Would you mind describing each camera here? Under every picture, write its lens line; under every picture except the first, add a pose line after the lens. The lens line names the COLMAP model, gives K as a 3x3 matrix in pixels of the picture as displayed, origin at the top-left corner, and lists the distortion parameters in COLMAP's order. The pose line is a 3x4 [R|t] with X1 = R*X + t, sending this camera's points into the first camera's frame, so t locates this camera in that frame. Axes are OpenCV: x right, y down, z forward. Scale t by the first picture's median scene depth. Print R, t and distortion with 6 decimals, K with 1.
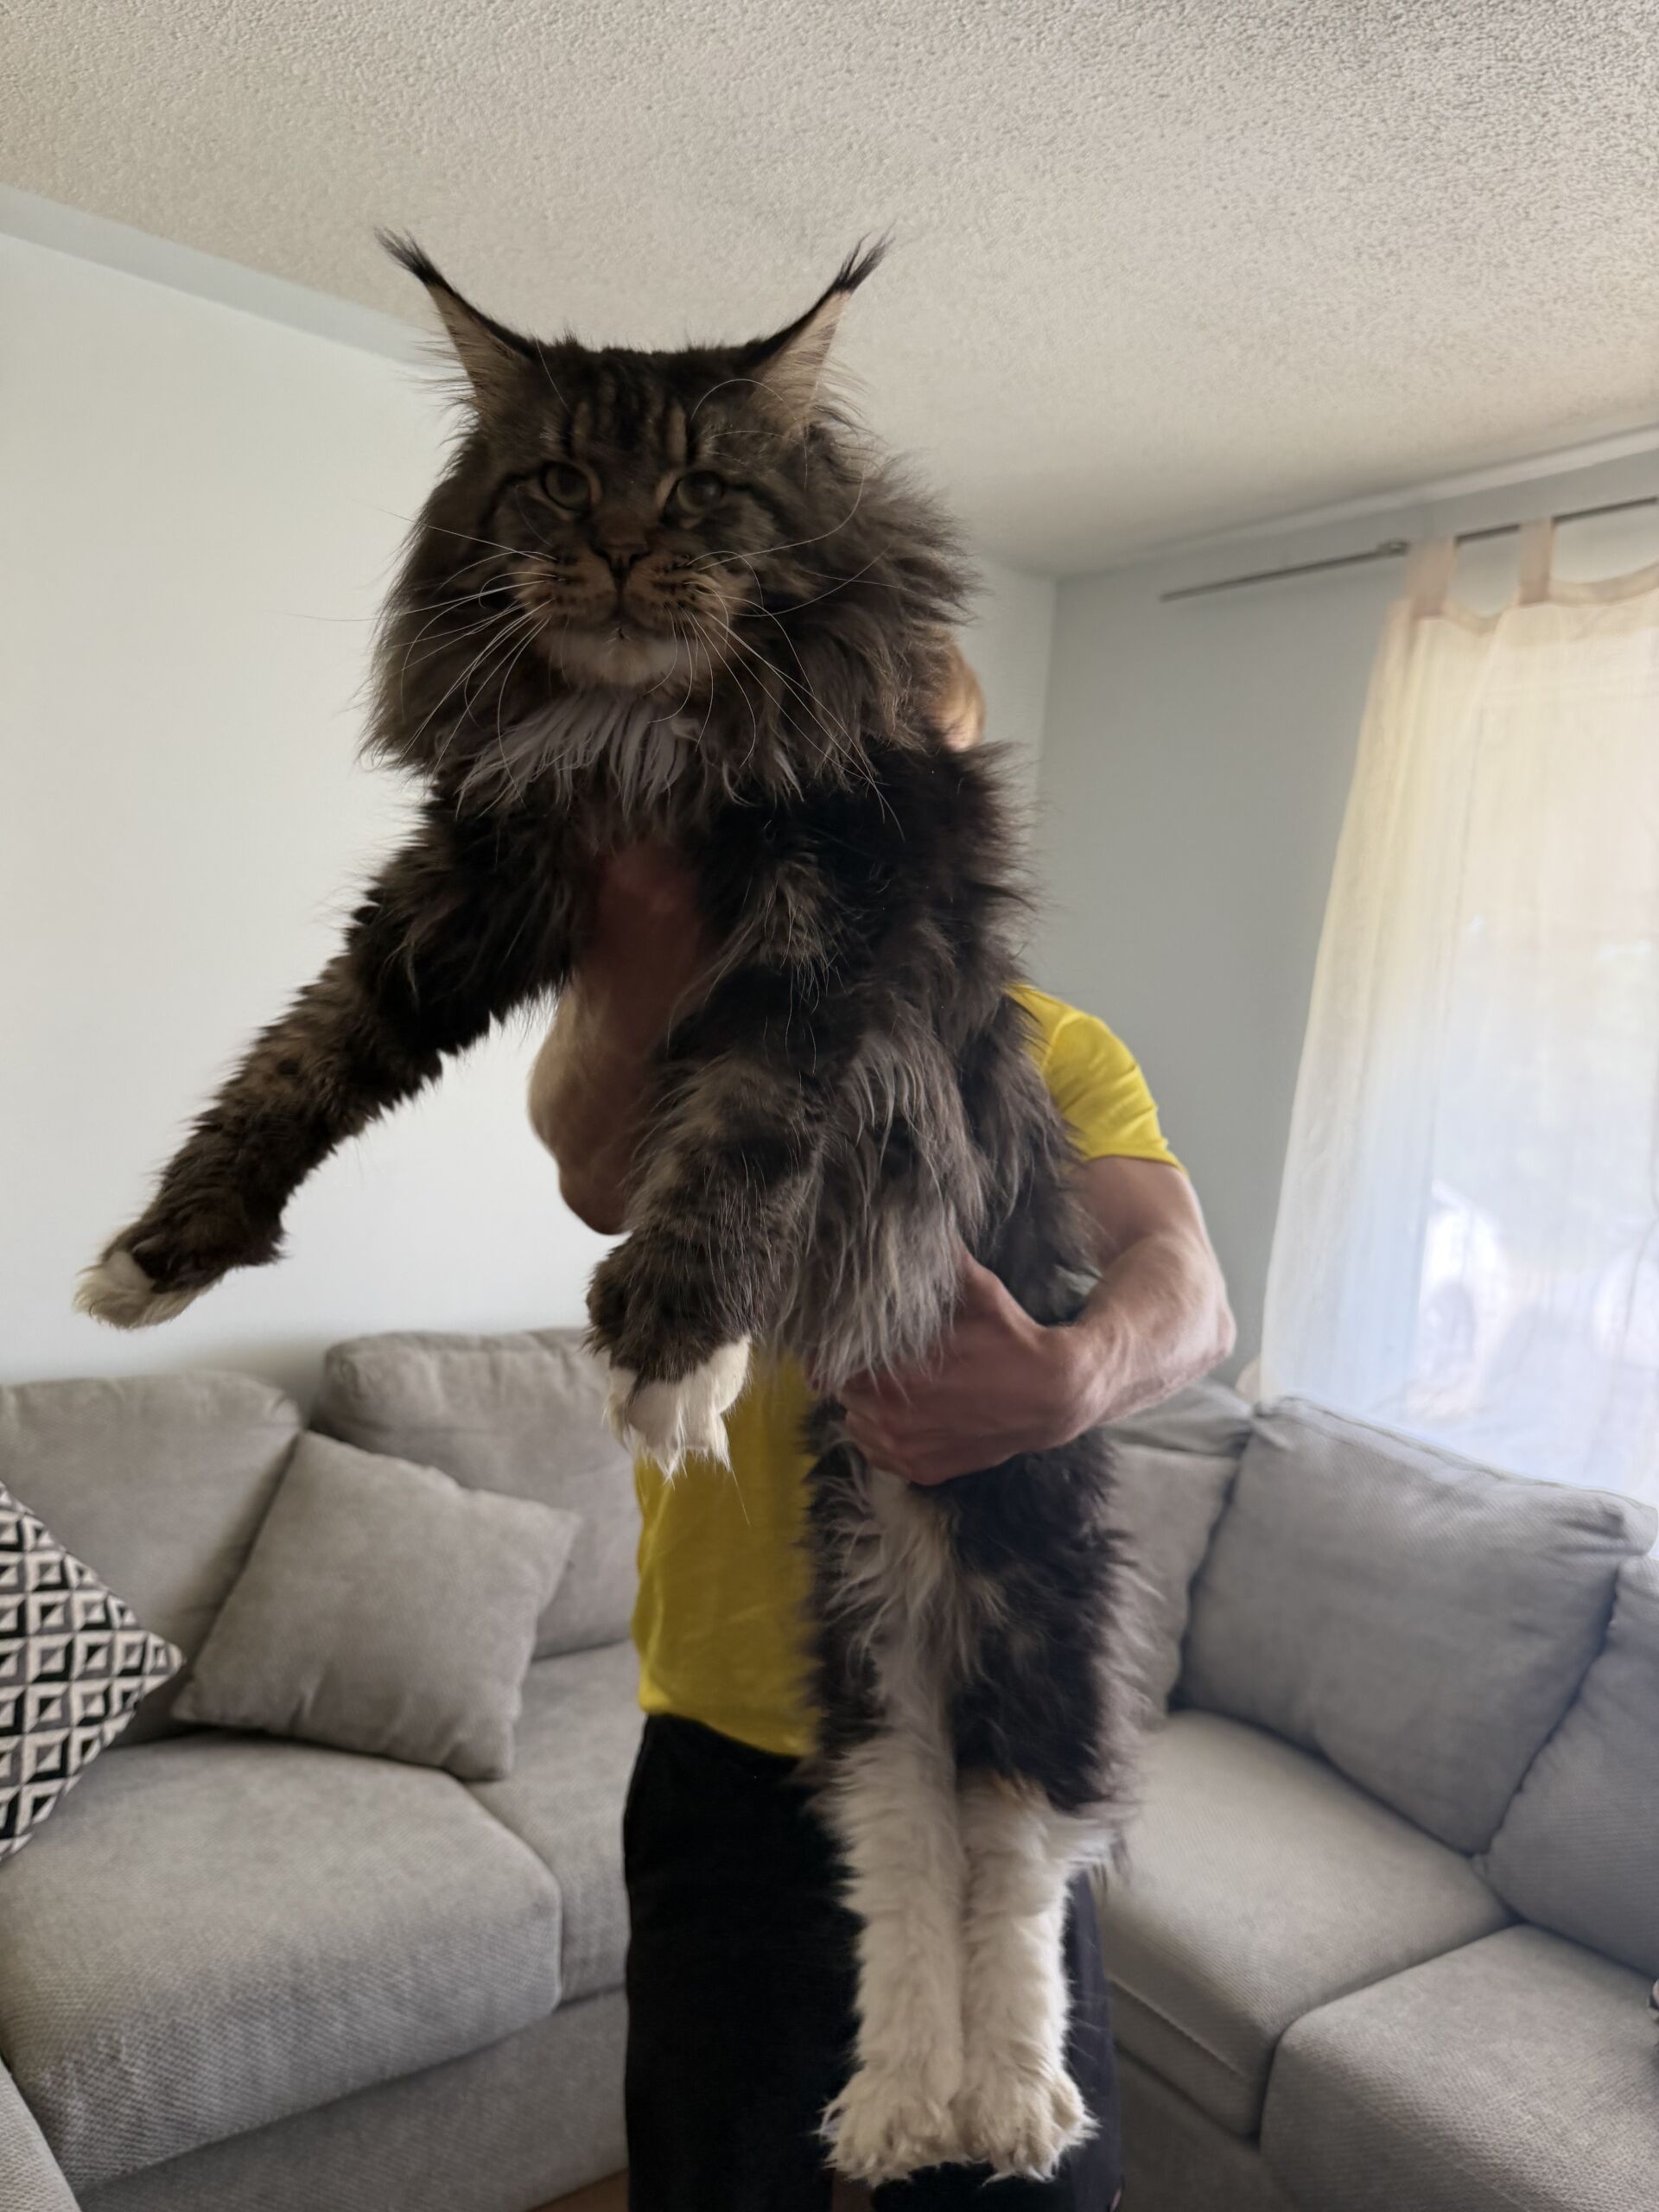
lens RADIAL K [[1556.5, 0, 829.5], [0, 1556.5, 1106.0], [0, 0, 1]] dist [0.183146, -0.001820]
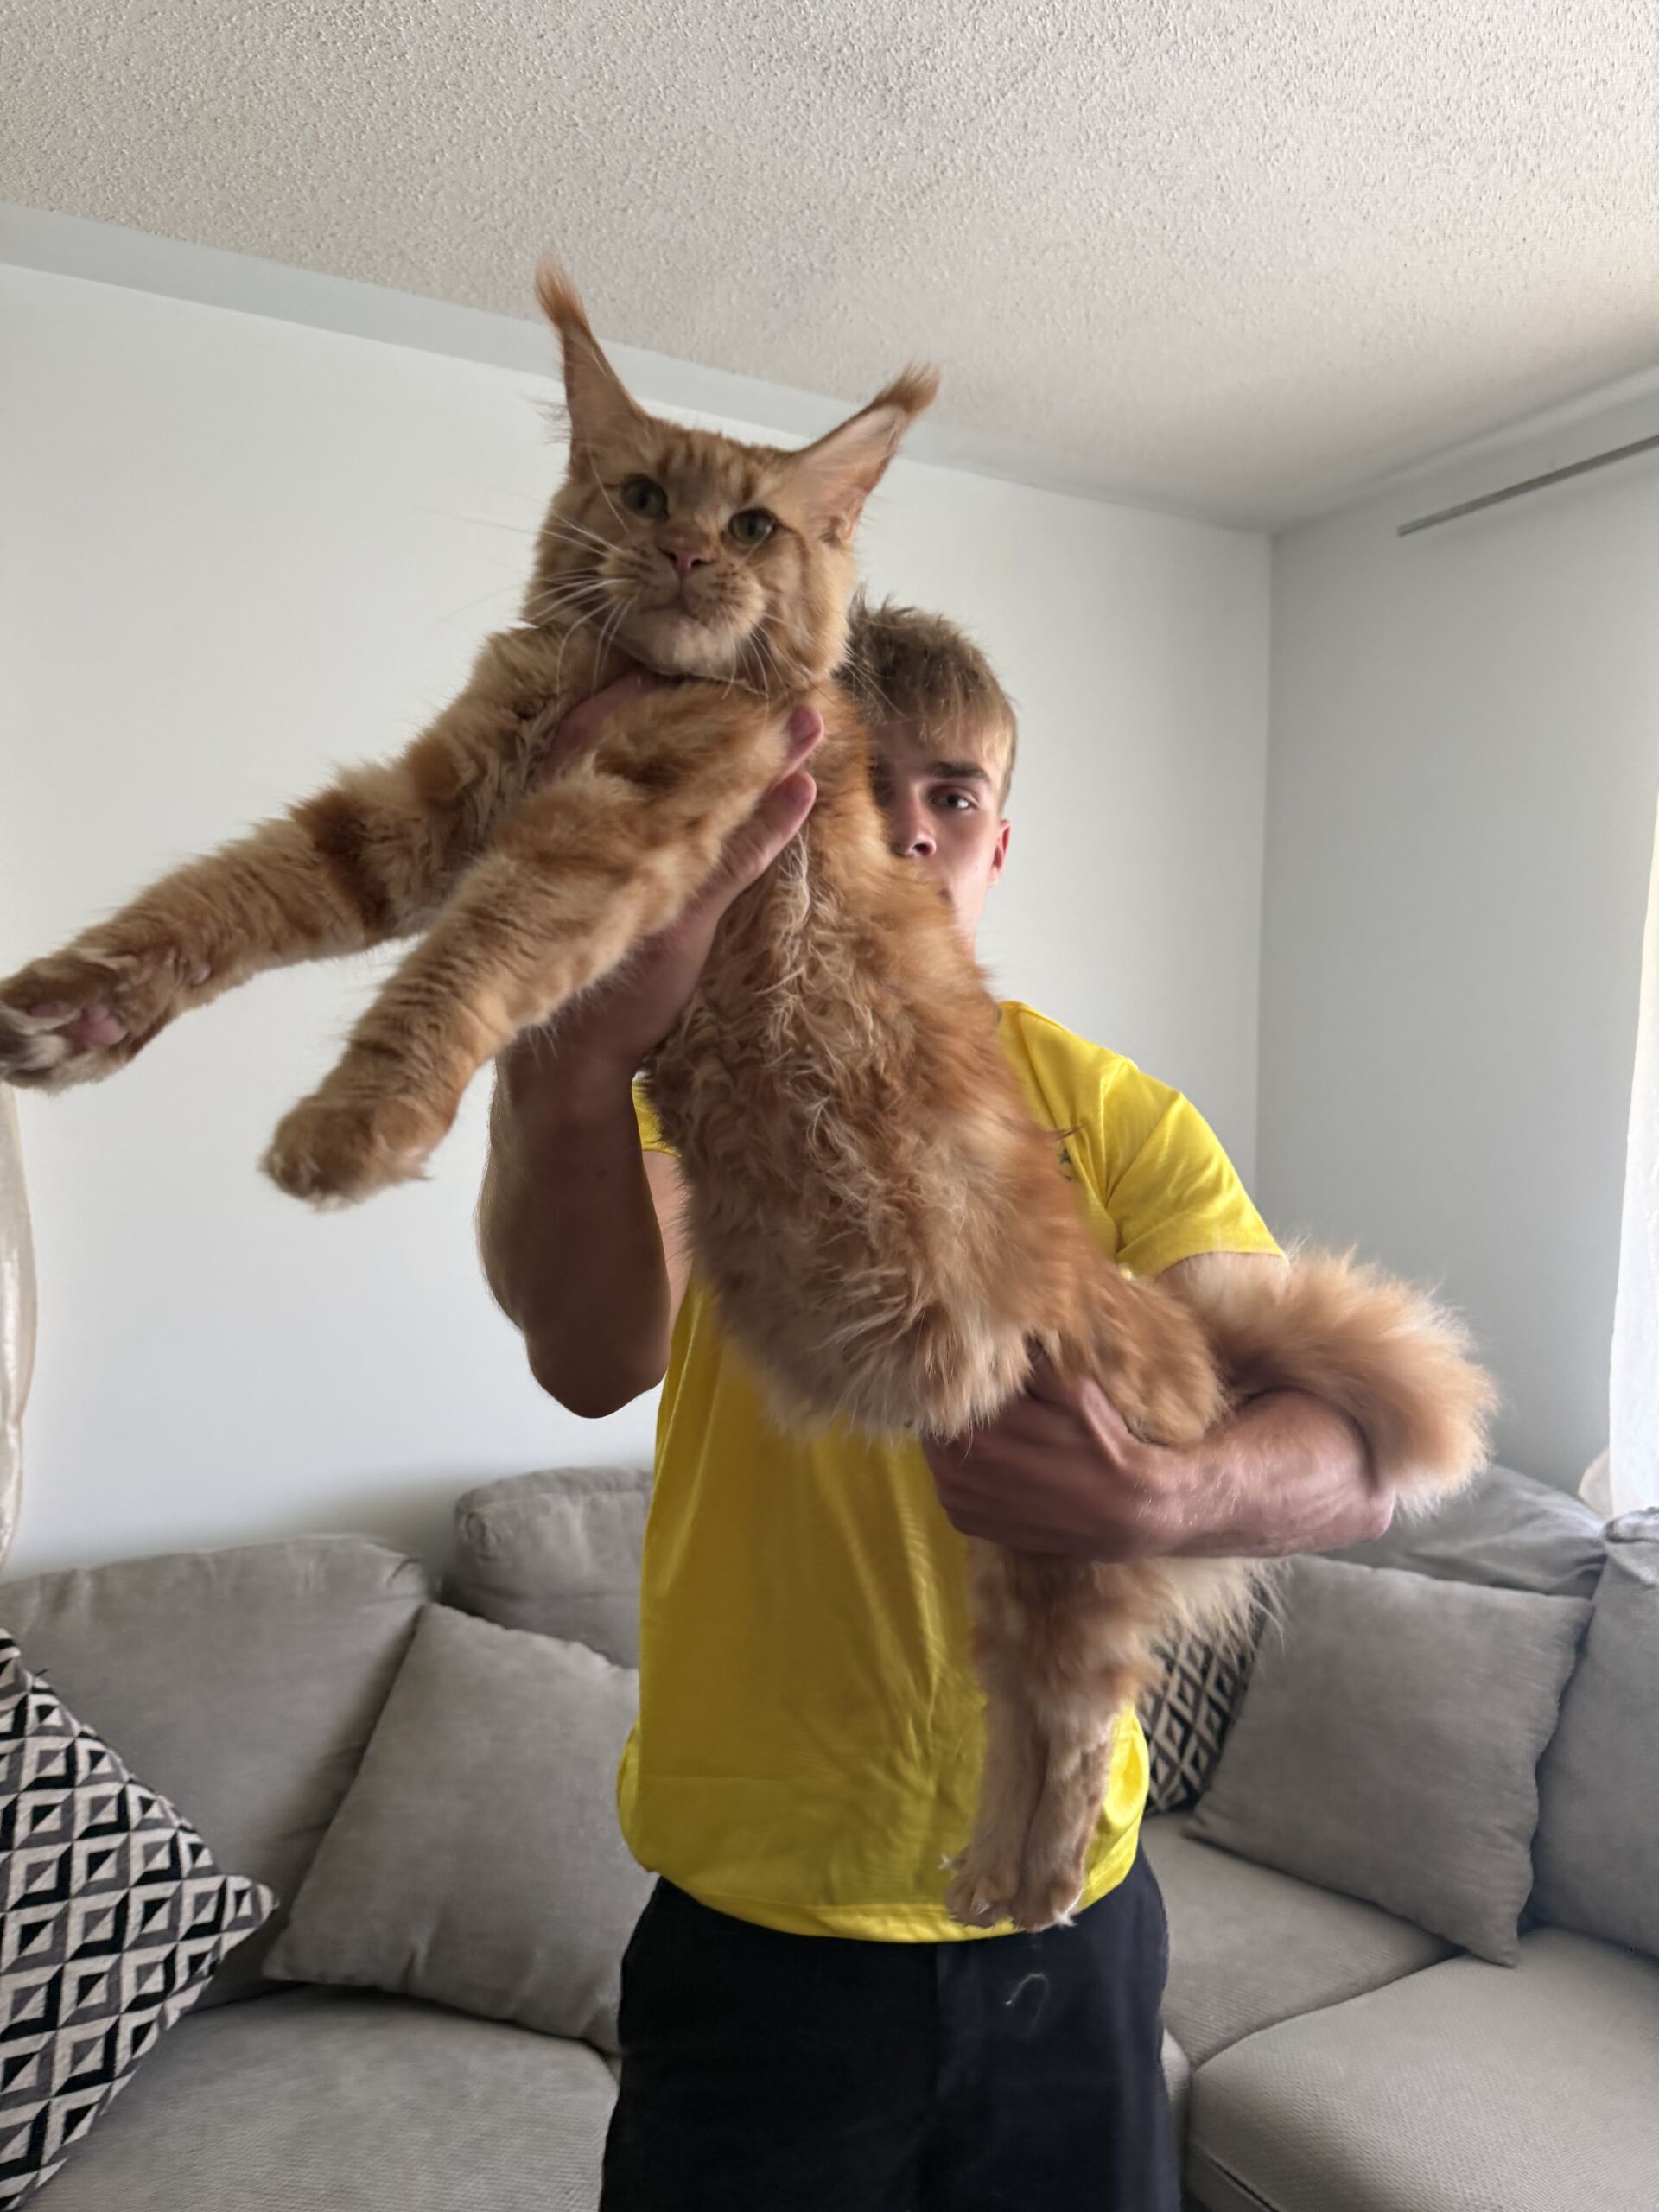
lens RADIAL K [[1540.5, 0, 888.0], [0, 1540.5, 1110.3], [0, 0, 1]] dist [0.063882, -0.027695]
pose [[0.988381, -0.069681, -0.135087, 0.048332], [0.066537, 0.997401, -0.027655, -0.020464], [0.136662, 0.018346, 0.990448, 0.240470]]
